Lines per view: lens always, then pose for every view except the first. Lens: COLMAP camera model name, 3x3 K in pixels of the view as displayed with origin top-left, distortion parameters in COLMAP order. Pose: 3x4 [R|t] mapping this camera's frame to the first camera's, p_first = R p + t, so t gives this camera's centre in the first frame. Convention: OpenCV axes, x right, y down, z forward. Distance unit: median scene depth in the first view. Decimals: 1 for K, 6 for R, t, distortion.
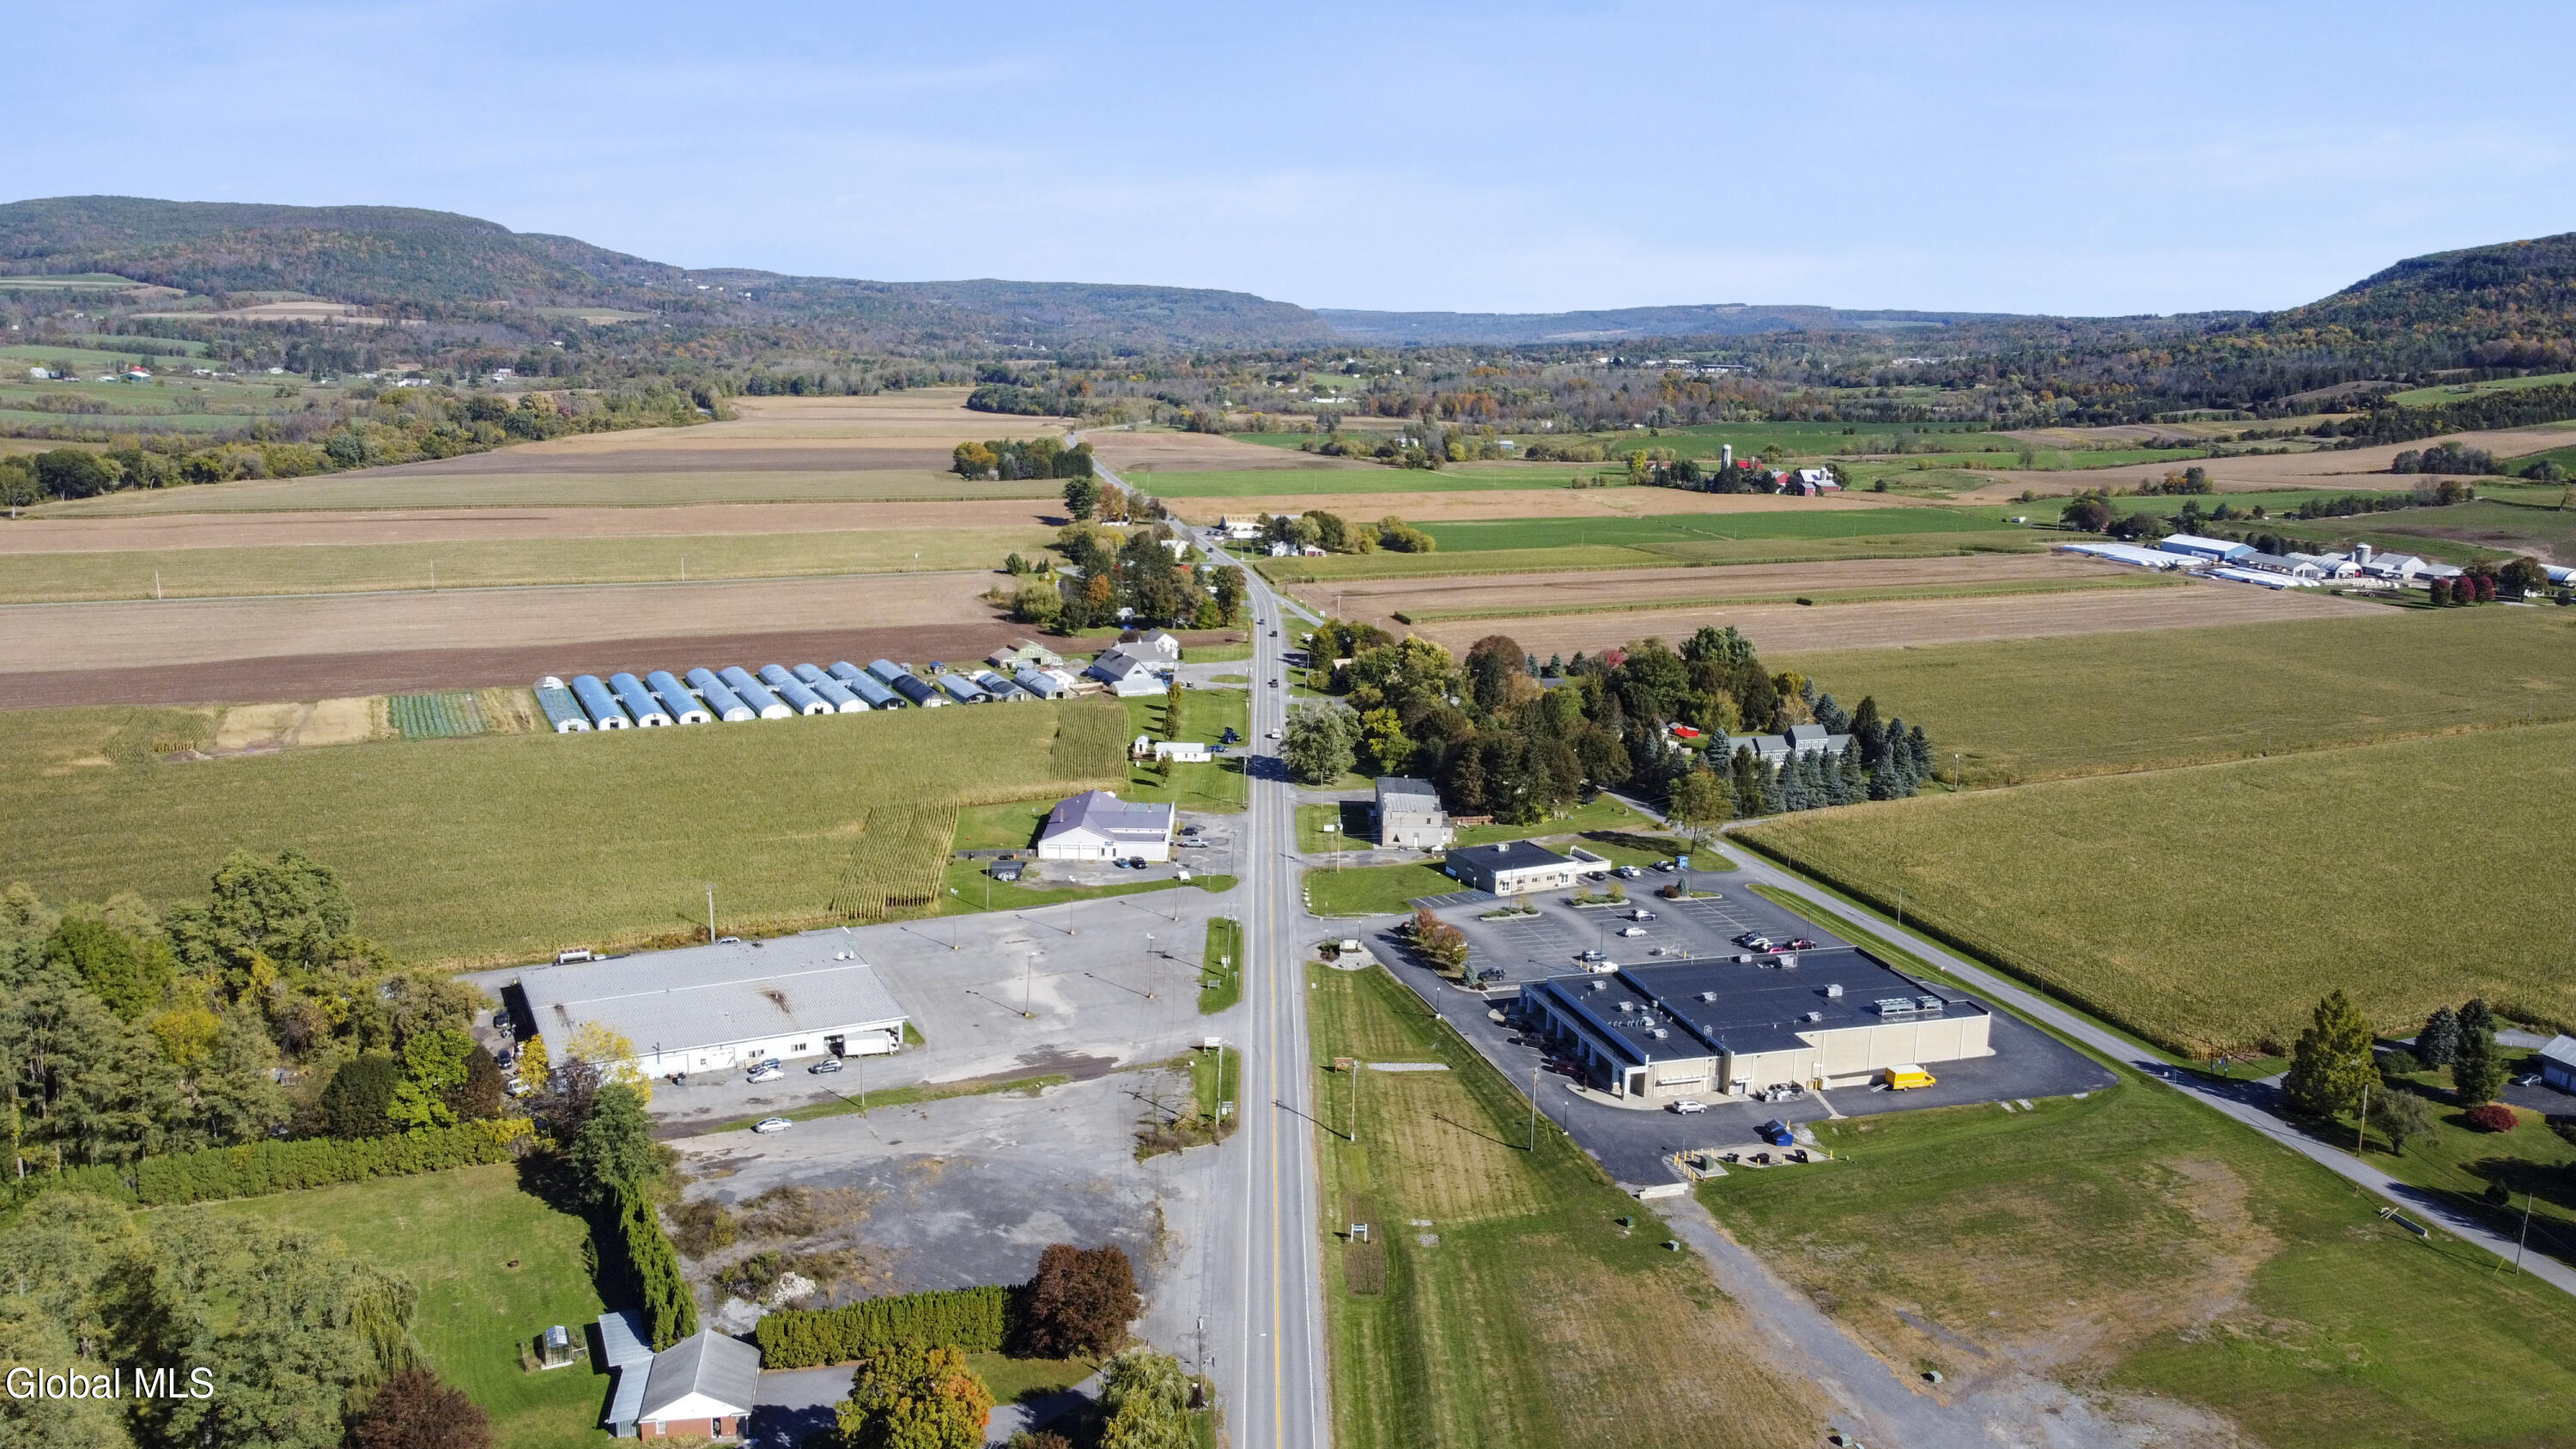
lens RADIAL K [[1914.7, 0, 1288.0], [0, 1914.7, 724.5], [0, 0, 1]] dist [0.009385, -0.009745]
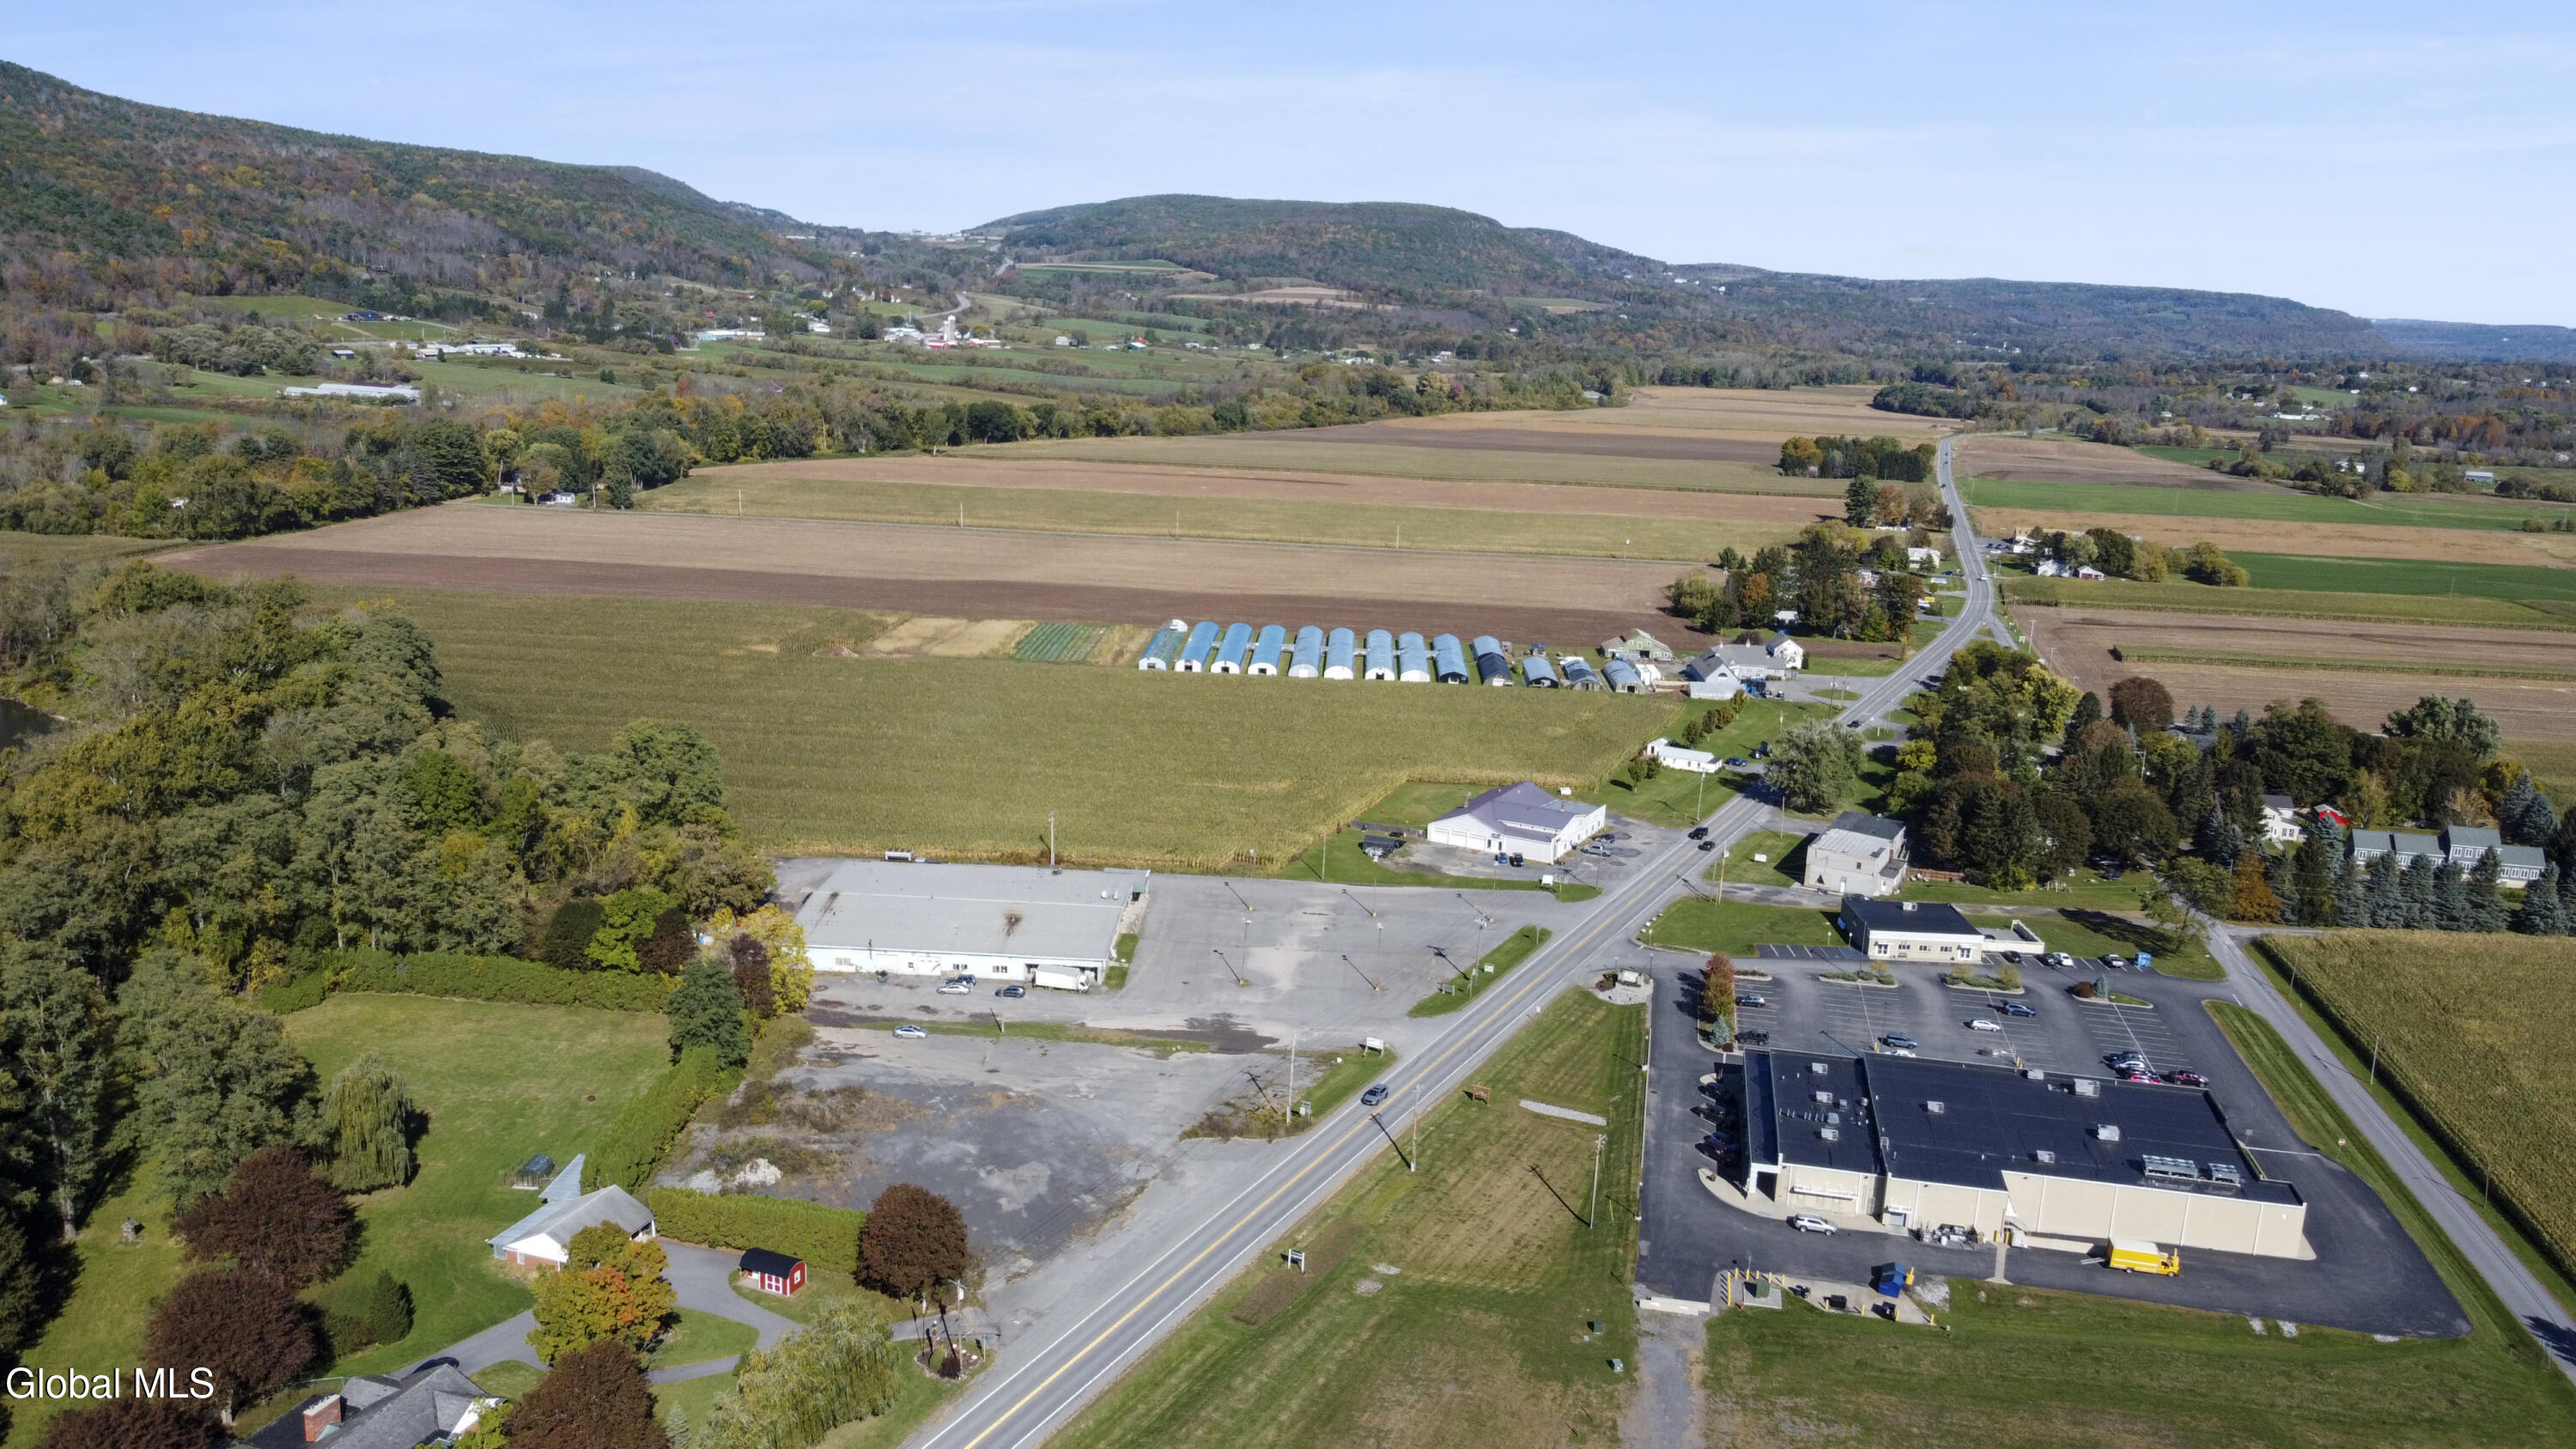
lens RADIAL K [[1914.7, 0, 1288.0], [0, 1914.7, 724.5], [0, 0, 1]] dist [0.009385, -0.009745]
pose [[0.886181, 0.120344, -0.447438, 0.216778], [-0.119162, 0.992394, 0.030908, -0.009461], [0.447754, 0.025928, 0.893781, 0.088031]]
